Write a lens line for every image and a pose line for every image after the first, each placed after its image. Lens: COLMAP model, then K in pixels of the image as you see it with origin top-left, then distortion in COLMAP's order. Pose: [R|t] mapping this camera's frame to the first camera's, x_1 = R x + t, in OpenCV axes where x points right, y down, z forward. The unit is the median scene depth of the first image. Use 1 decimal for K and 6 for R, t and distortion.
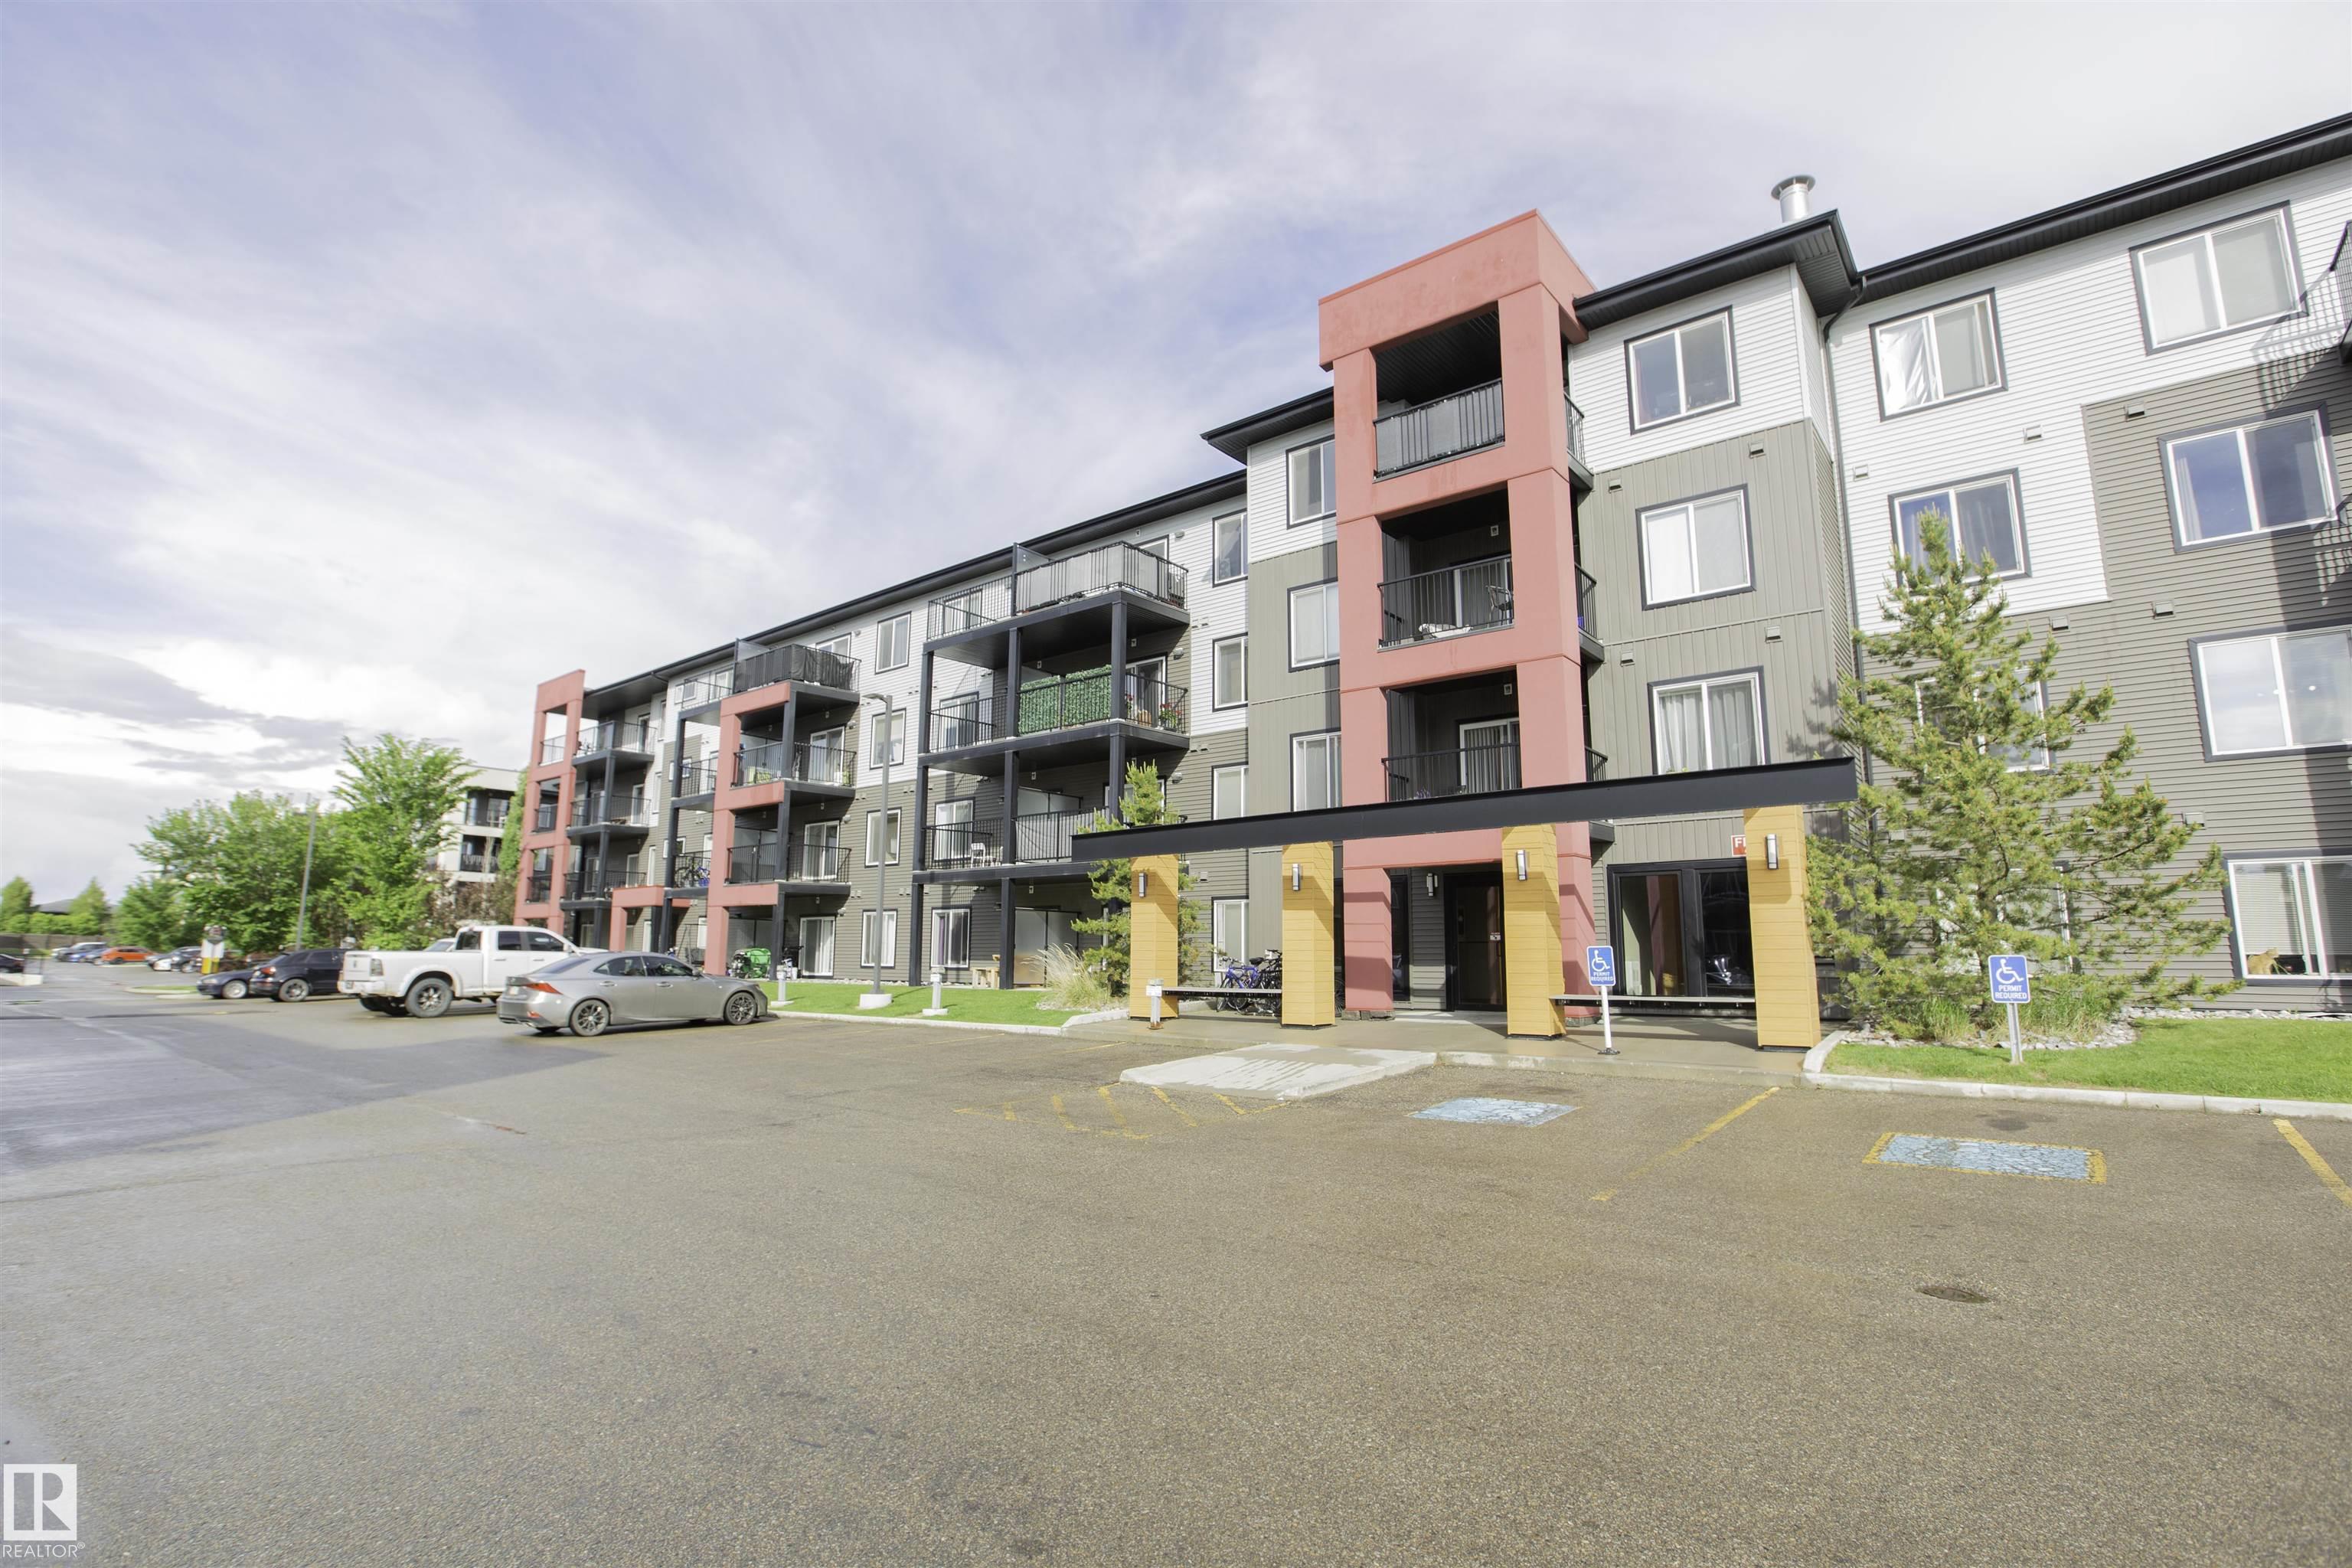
lens RADIAL K [[1091.5, 0, 1164.3], [0, 1091.5, 782.6], [0, 0, 1]] dist [-0.065652, 0.030517]
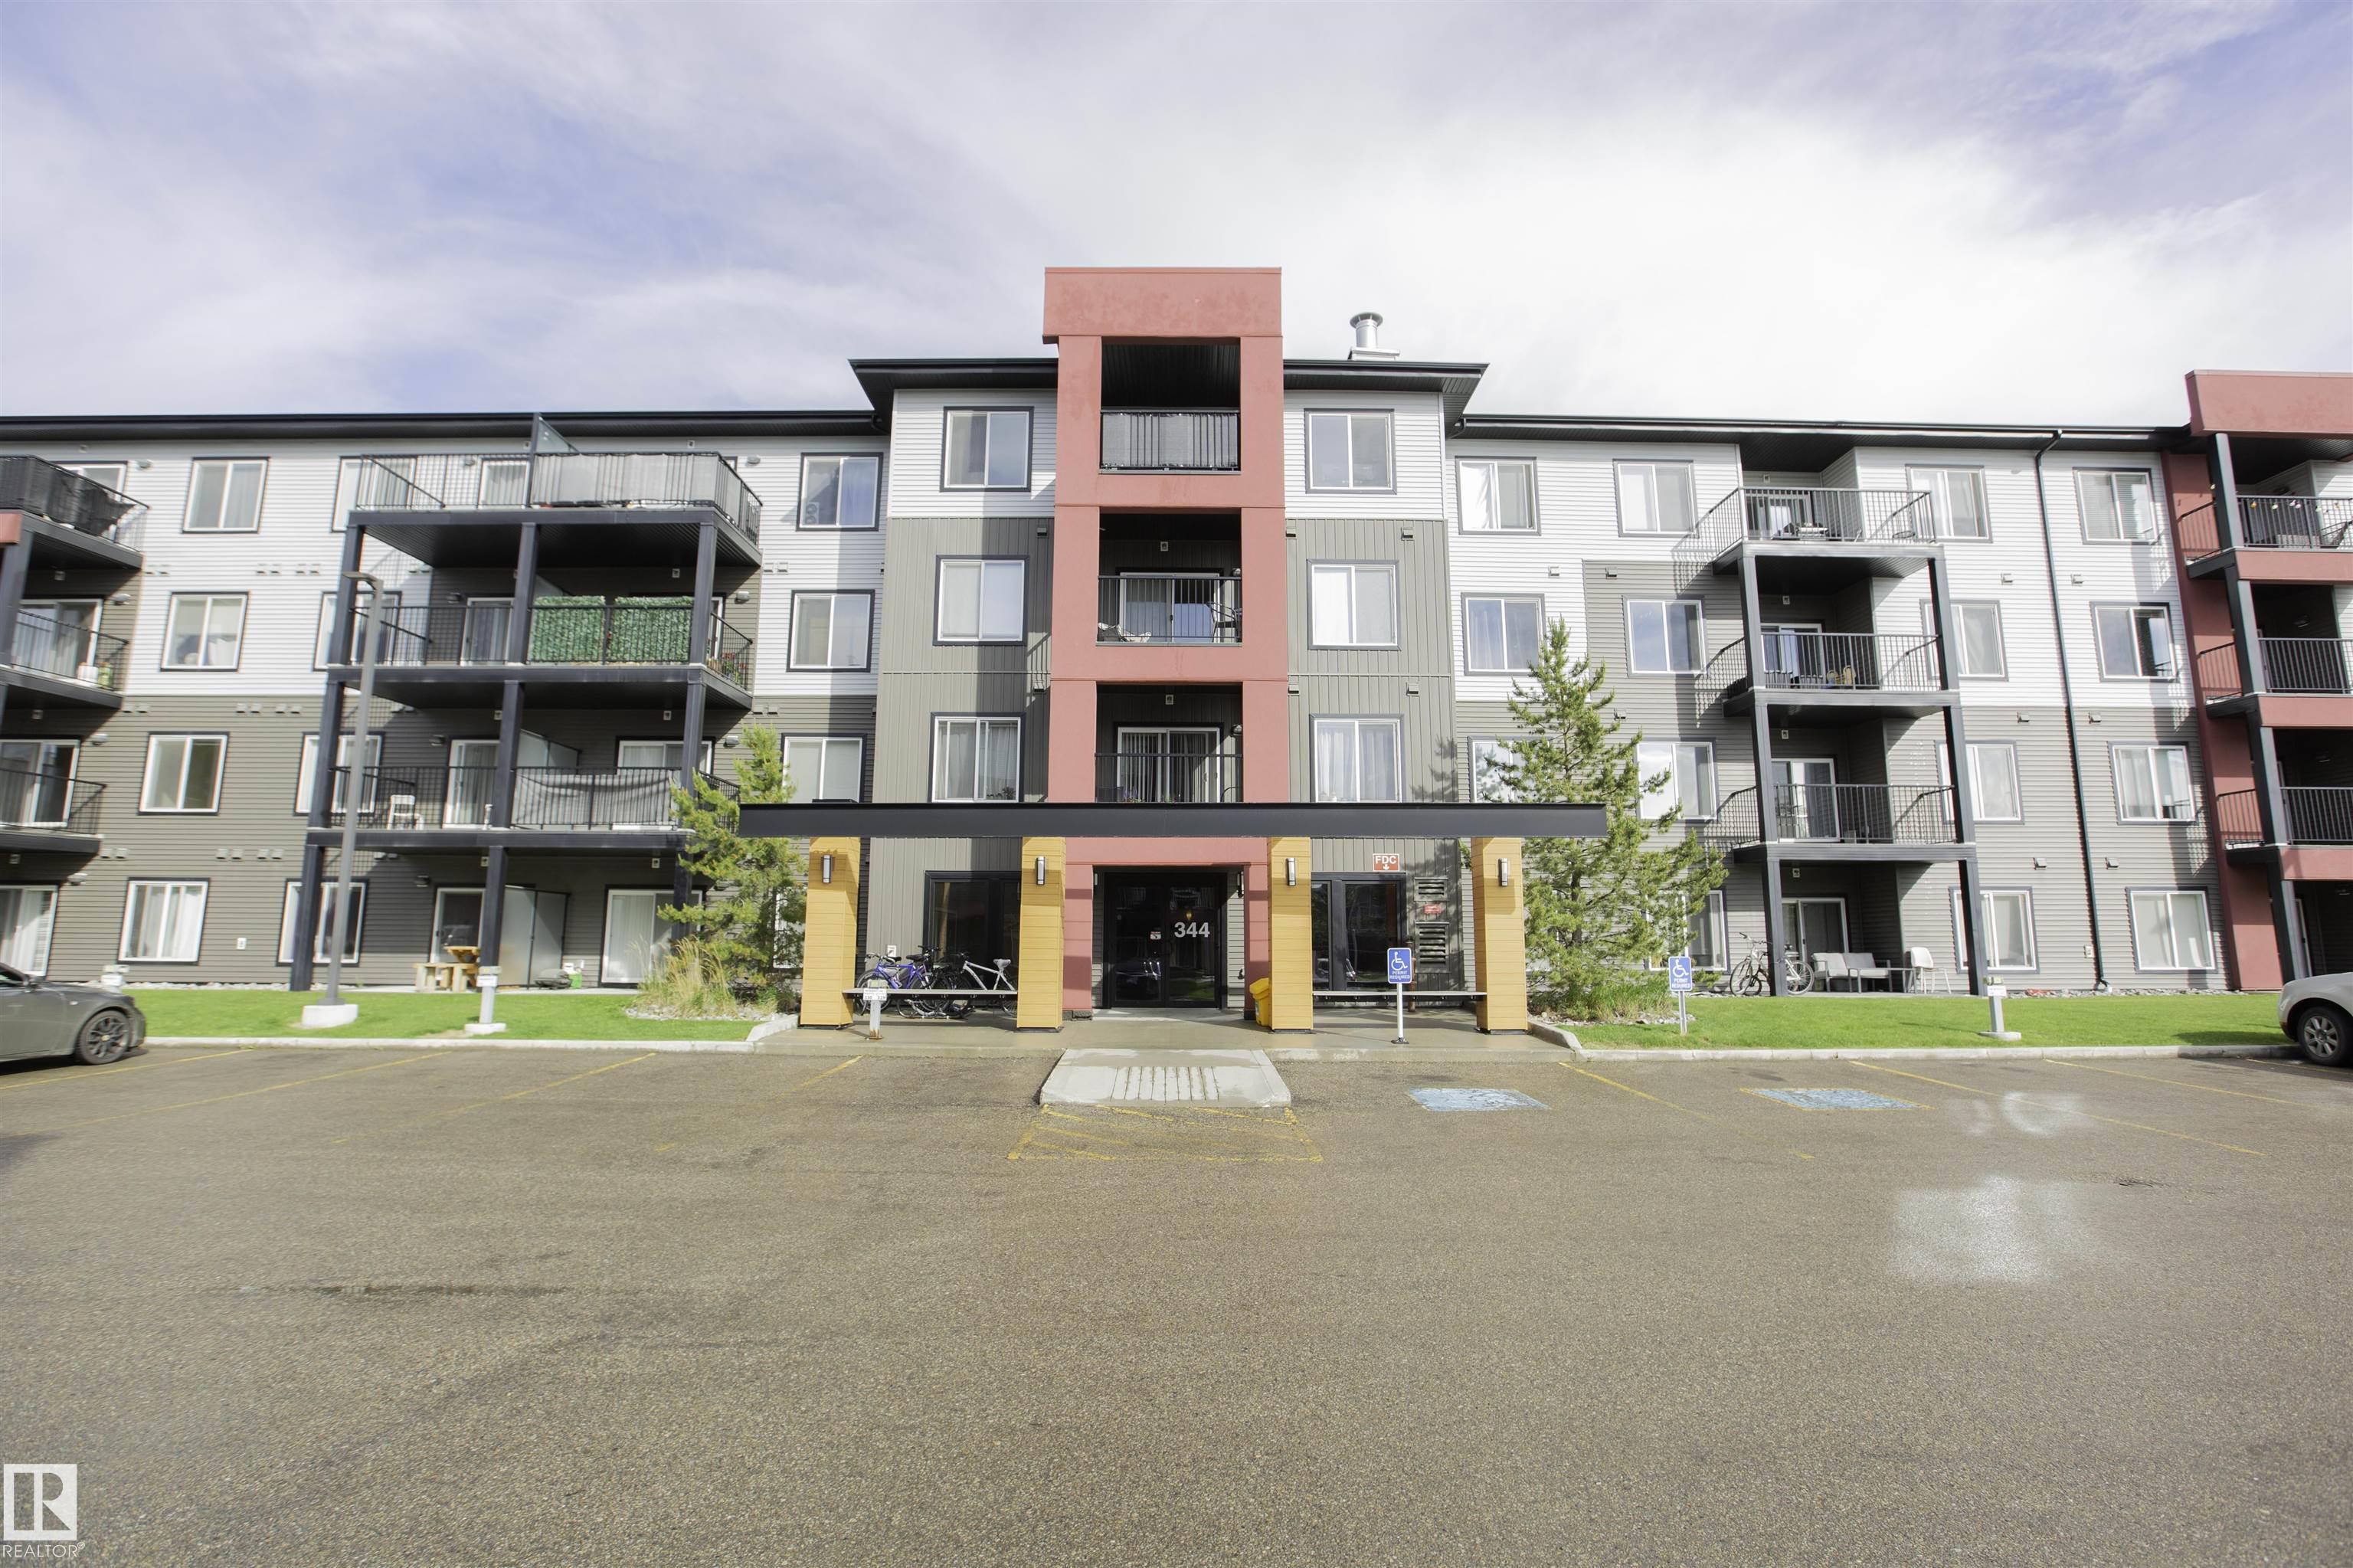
lens RADIAL K [[1092.0, 0, 1164.8], [0, 1092.0, 782.6], [0, 0, 1]] dist [-0.065652, 0.030517]
pose [[0.780172, 0.095277, 0.618267, -0.292709], [-0.100274, 0.994601, -0.026740, 0.019557], [-0.617476, -0.041134, 0.785513, 0.151069]]
